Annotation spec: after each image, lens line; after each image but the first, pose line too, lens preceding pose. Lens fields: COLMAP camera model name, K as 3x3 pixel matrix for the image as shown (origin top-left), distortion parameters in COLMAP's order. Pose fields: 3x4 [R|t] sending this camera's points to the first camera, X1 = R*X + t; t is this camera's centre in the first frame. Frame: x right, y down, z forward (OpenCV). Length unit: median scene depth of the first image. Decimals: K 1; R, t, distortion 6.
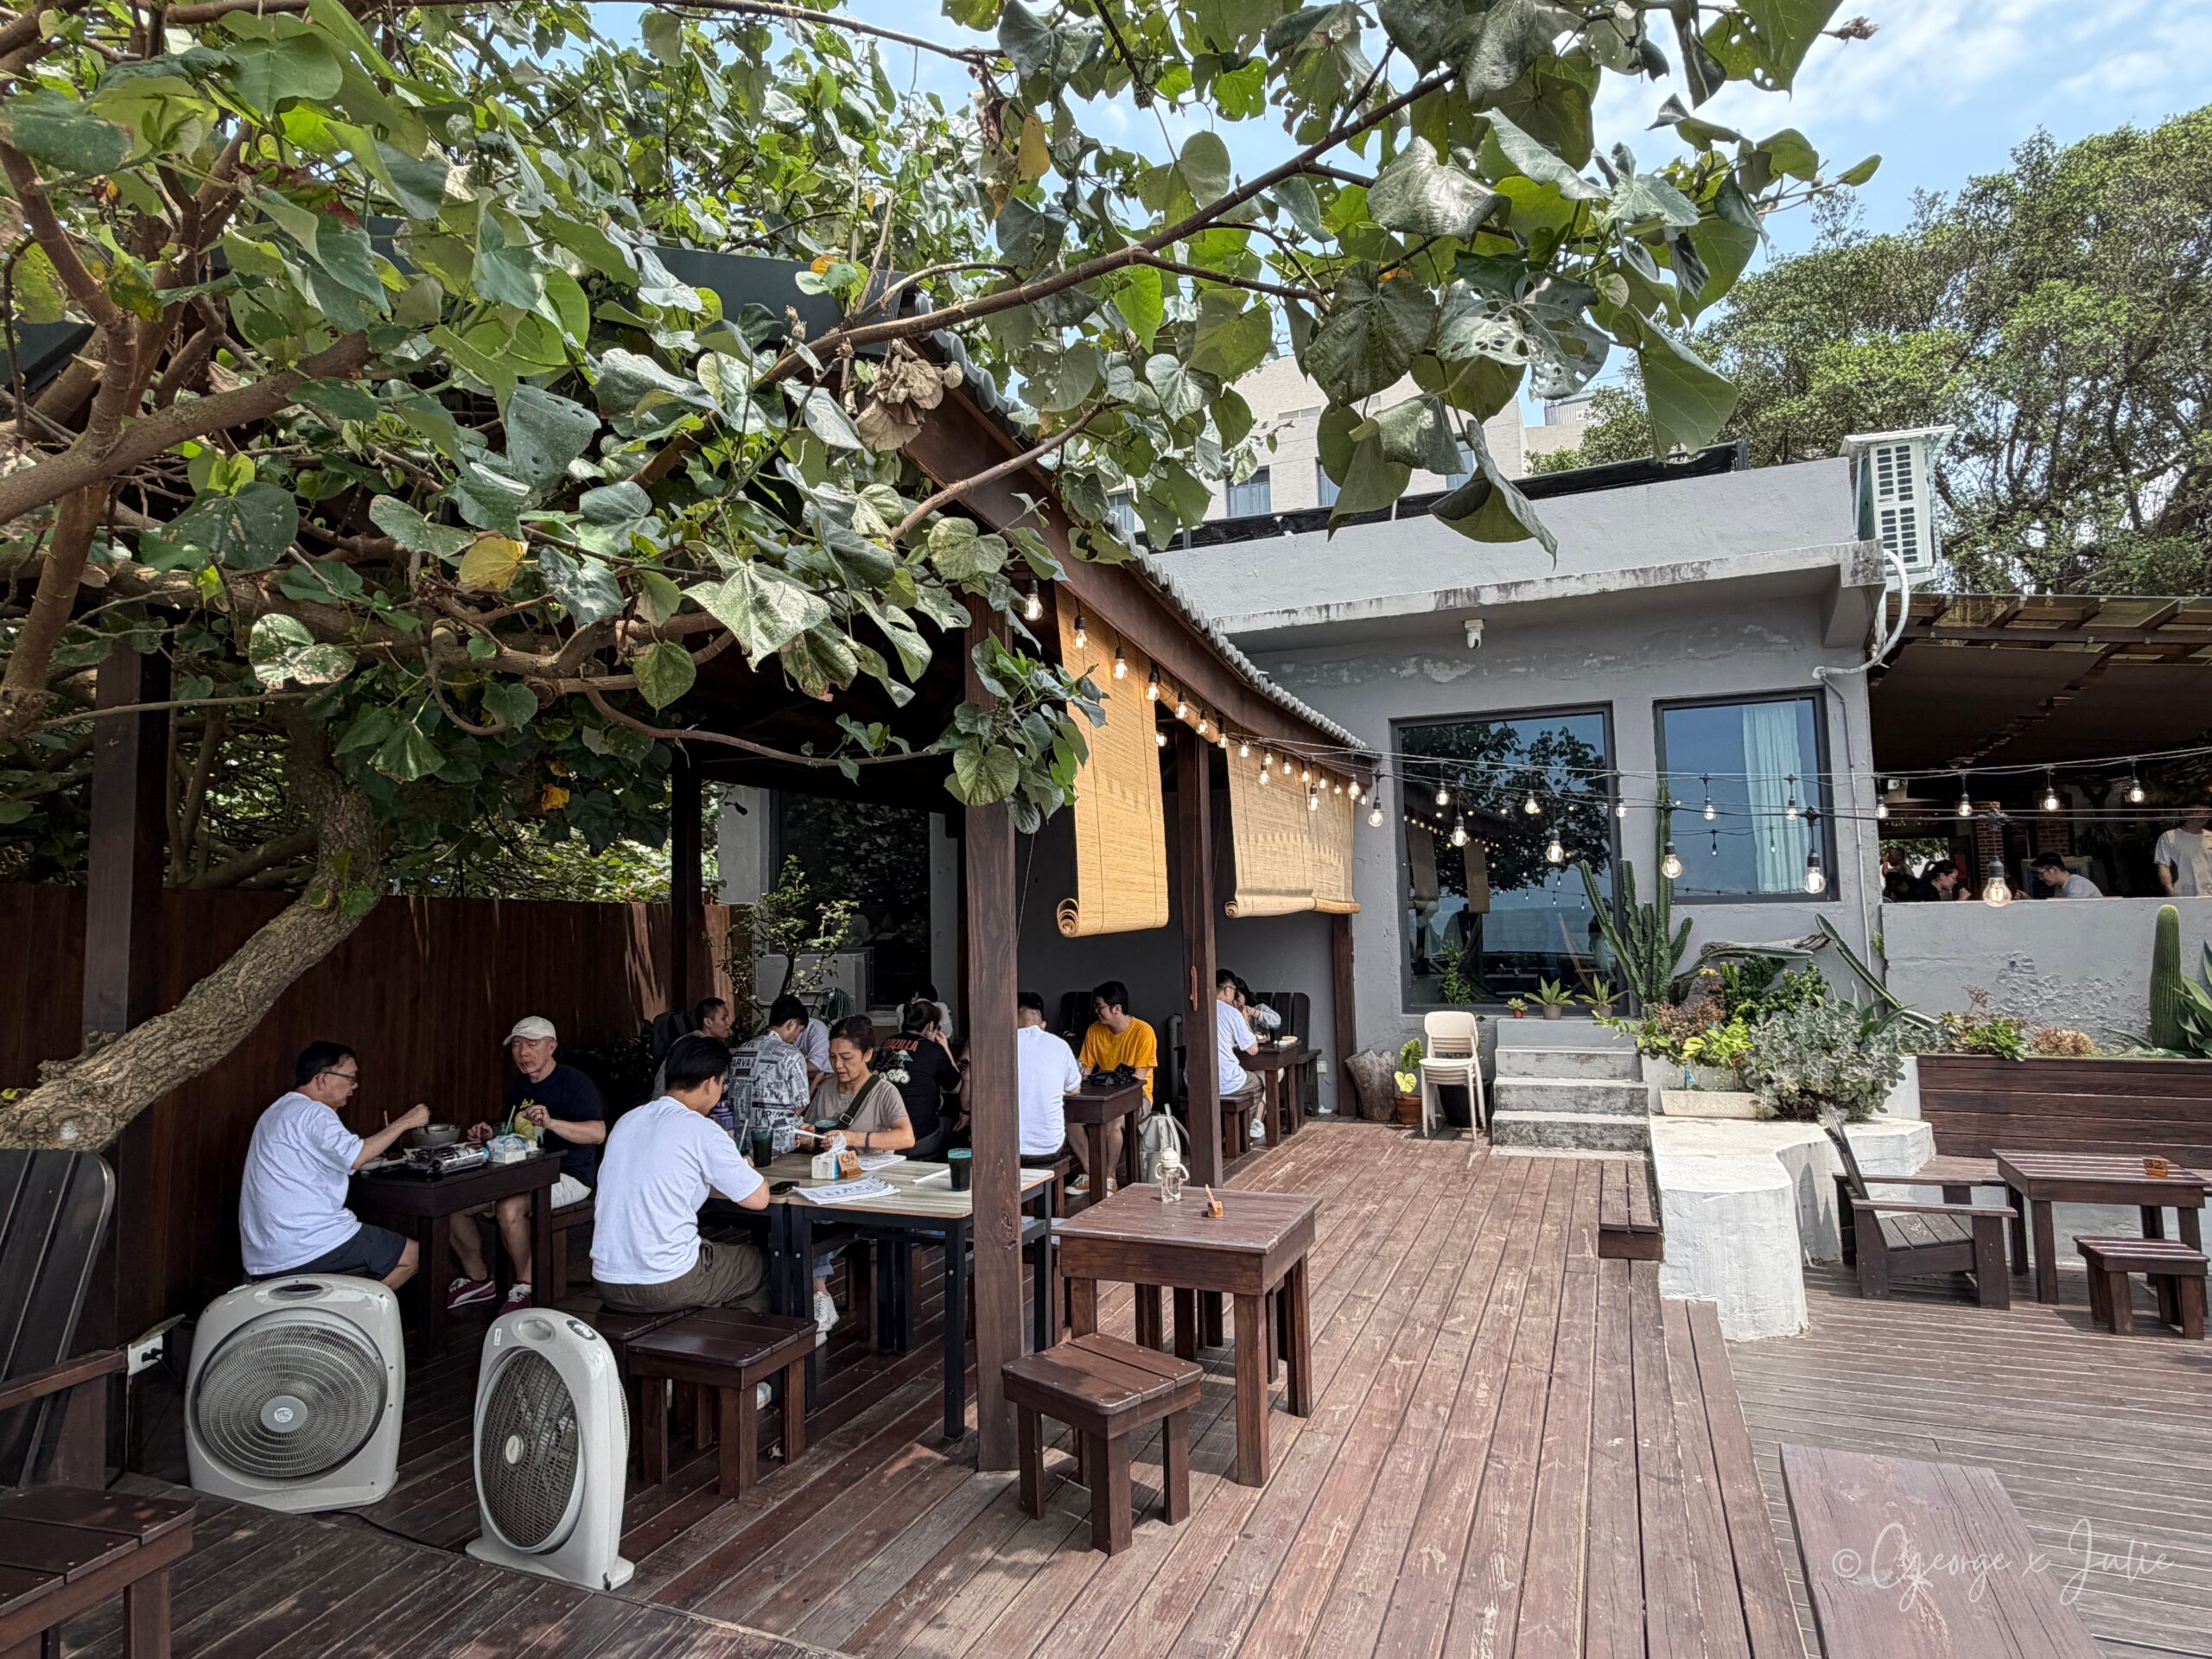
lens RADIAL K [[1259.1, 0, 1106.0], [0, 1259.1, 829.5], [0, 0, 1]] dist [0.000704, 0.000021]
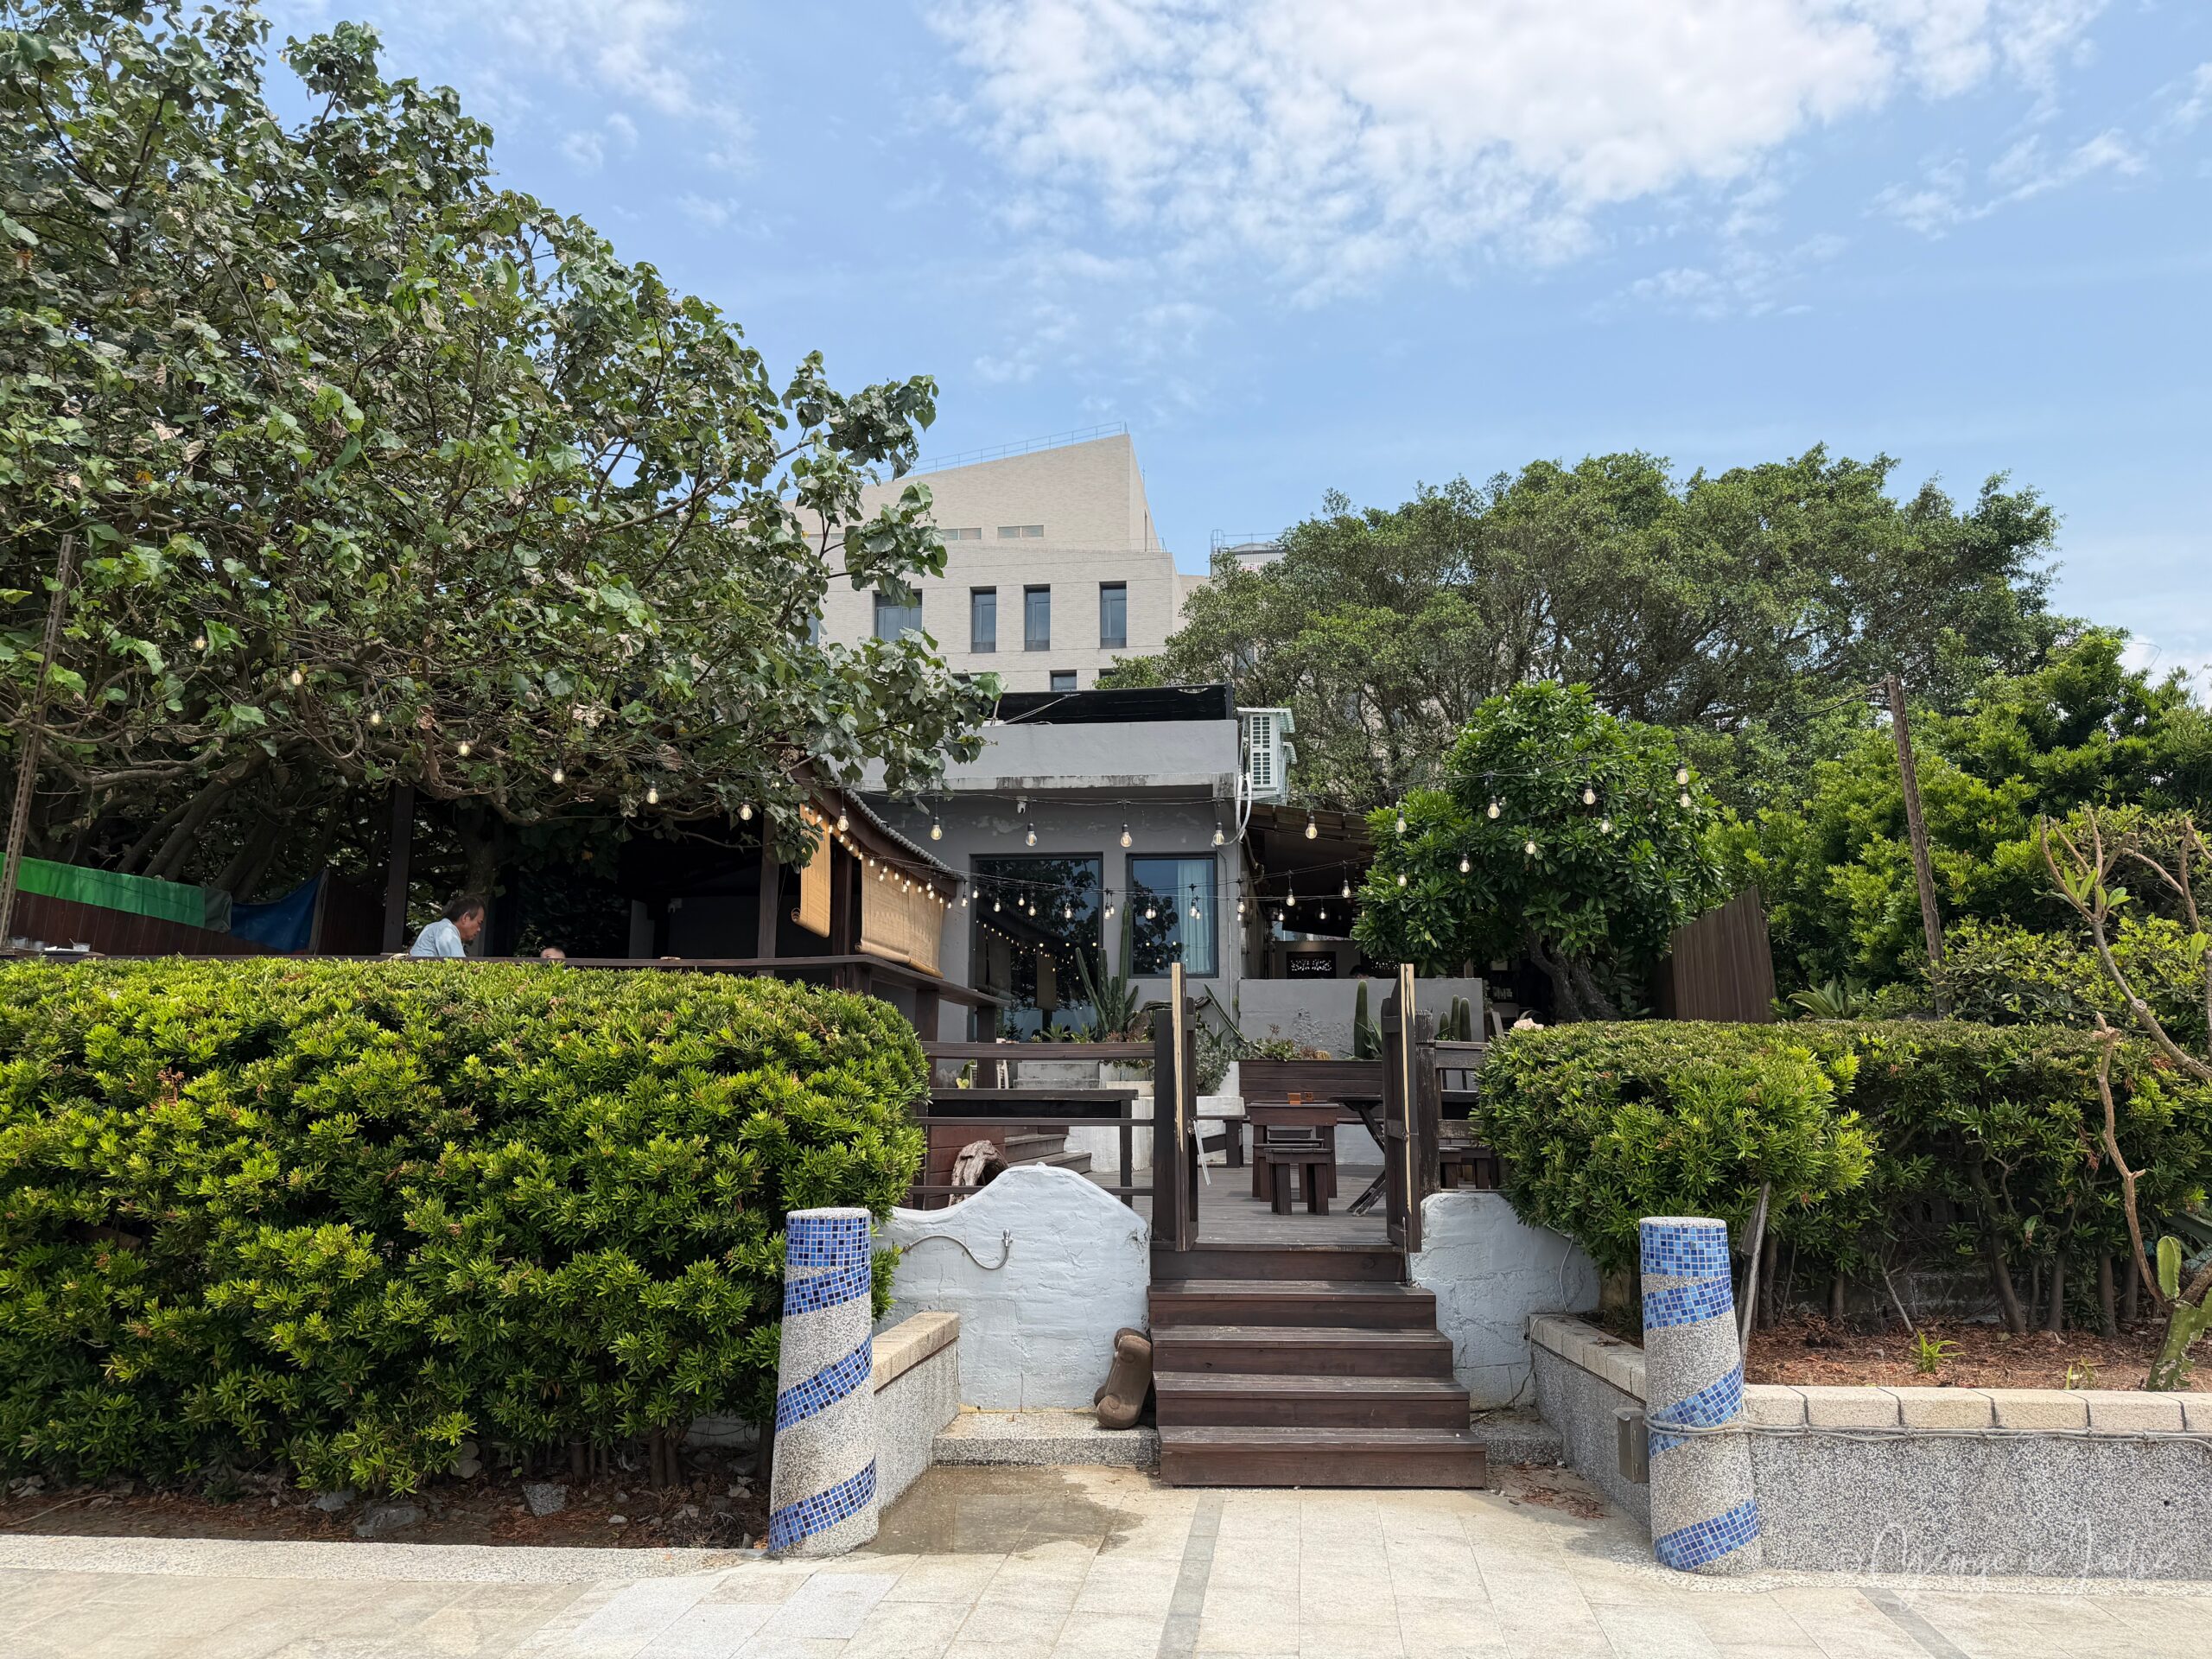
lens RADIAL K [[1589.2, 0, 1106.0], [0, 1589.2, 829.5], [0, 0, 1]] dist [-0.007830, -0.007525]
pose [[0.967730, 0.074972, 0.240577, -0.095168], [-0.049402, 0.992634, -0.110620, 0.101752], [-0.247098, 0.095165, 0.964306, -1.044387]]
